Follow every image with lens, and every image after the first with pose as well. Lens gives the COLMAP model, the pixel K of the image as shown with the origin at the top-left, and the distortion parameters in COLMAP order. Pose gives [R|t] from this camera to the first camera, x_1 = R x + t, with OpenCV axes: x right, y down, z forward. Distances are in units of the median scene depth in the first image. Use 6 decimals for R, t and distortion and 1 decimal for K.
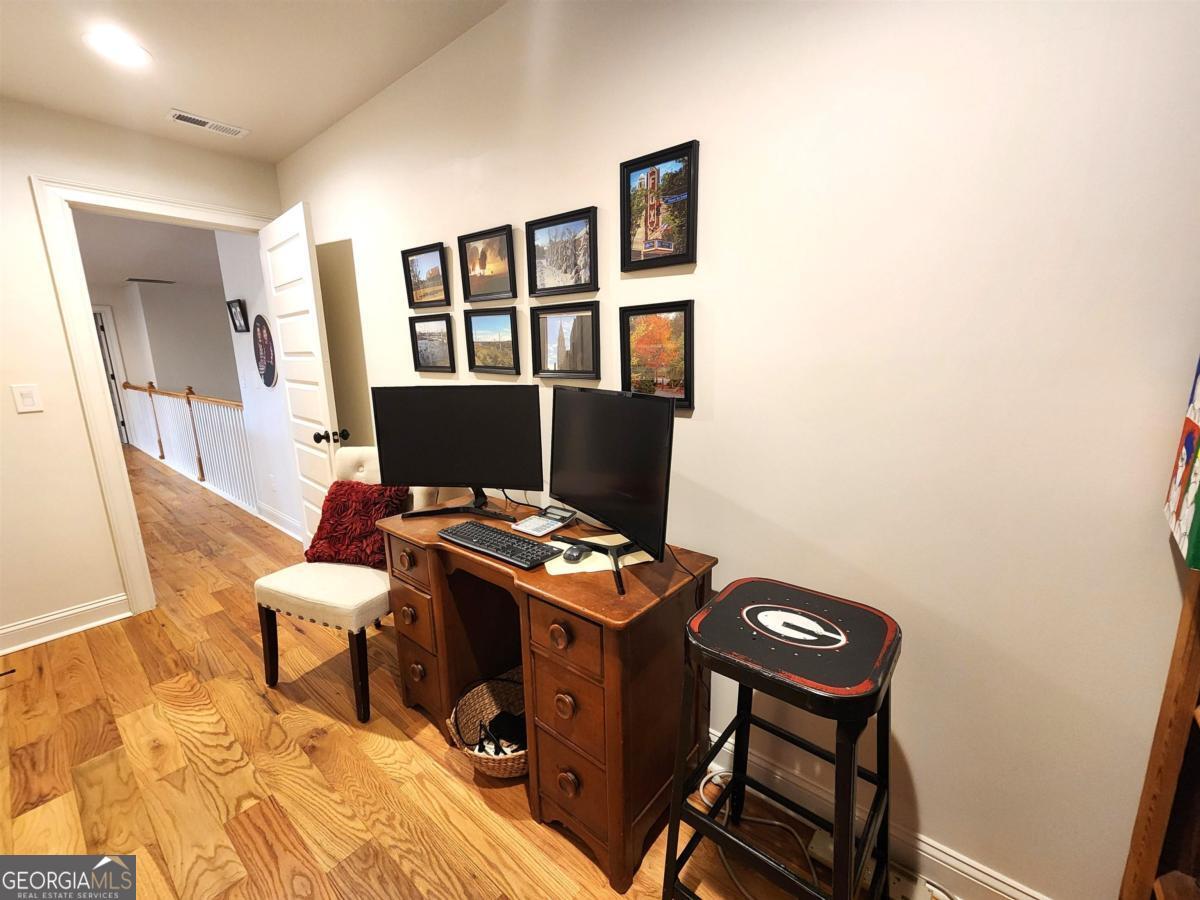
lens RADIAL K [[497.3, 0, 604.6], [0, 497.3, 448.3], [0, 0, 1]] dist [0.000989, -0.000061]
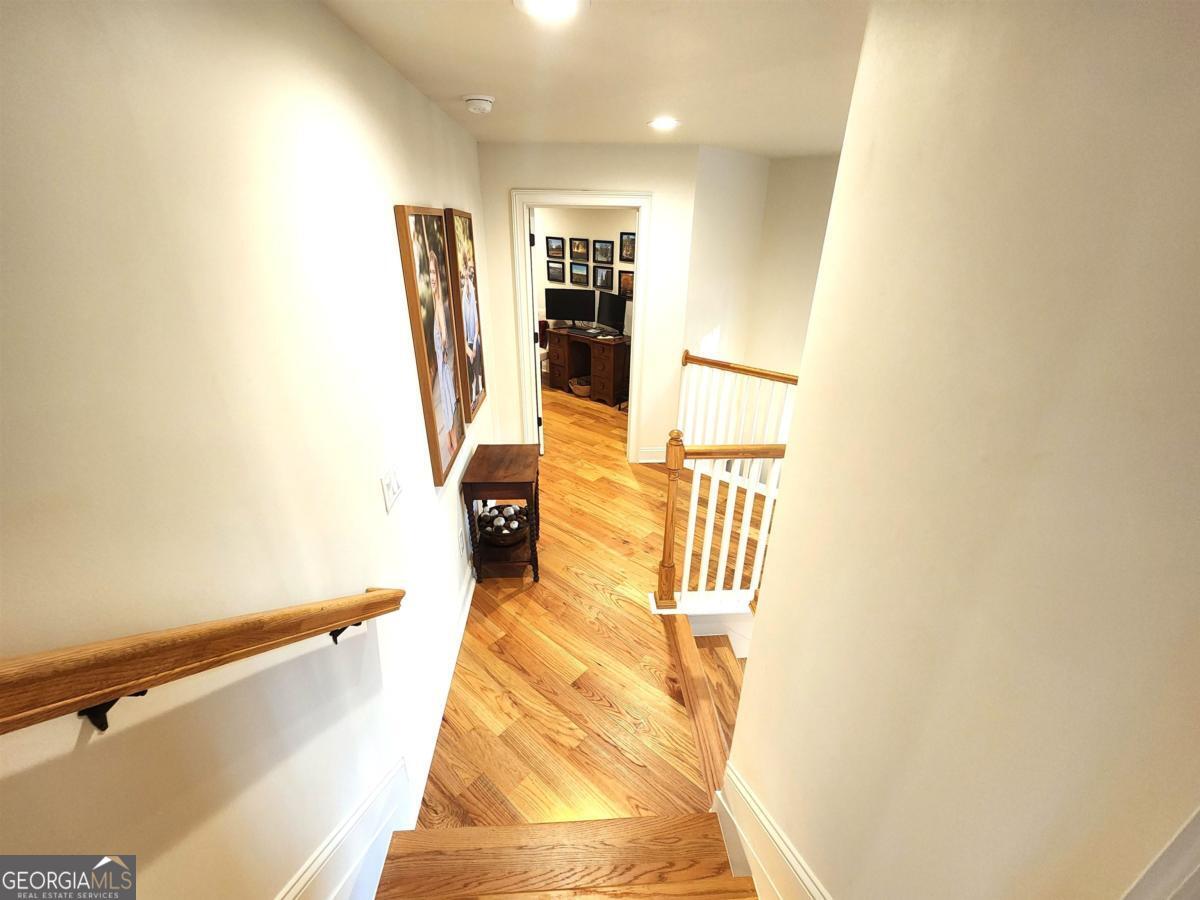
lens RADIAL K [[497.3, 0, 604.6], [0, 497.3, 448.3], [0, 0, 1]] dist [0.000989, -0.000061]
pose [[0.998647, 0.047937, -0.020162, 0.056412], [-0.041944, 0.971649, 0.232678, 0.134919], [0.030744, -0.231517, 0.972345, -2.591415]]
